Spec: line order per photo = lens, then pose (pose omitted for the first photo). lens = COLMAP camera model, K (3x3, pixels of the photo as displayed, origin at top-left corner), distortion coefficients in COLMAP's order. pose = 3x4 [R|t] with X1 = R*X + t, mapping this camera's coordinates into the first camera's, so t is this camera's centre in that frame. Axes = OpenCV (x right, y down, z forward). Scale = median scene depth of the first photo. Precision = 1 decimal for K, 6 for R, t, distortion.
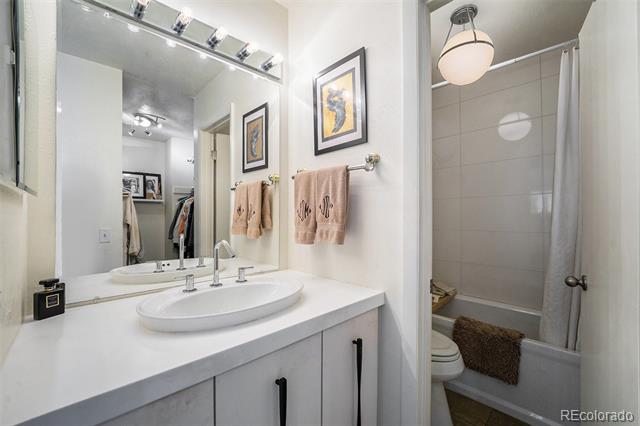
lens RADIAL K [[261.0, 0, 323.4], [0, 261.0, 214.8], [0, 0, 1]] dist [-0.010561, 0.000129]
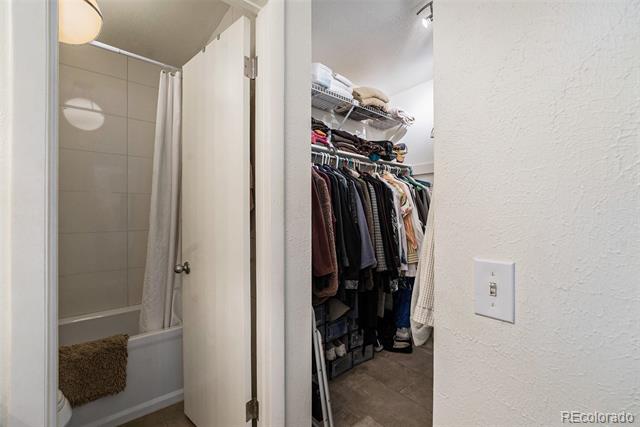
lens RADIAL K [[261.0, 0, 323.4], [0, 261.0, 215.3], [0, 0, 1]] dist [-0.010561, 0.000129]
pose [[0.077236, -0.003855, 0.997005, -0.157926], [-0.005161, 0.999978, 0.004267, -0.000791], [-0.996999, -0.005475, 0.077214, 0.185992]]
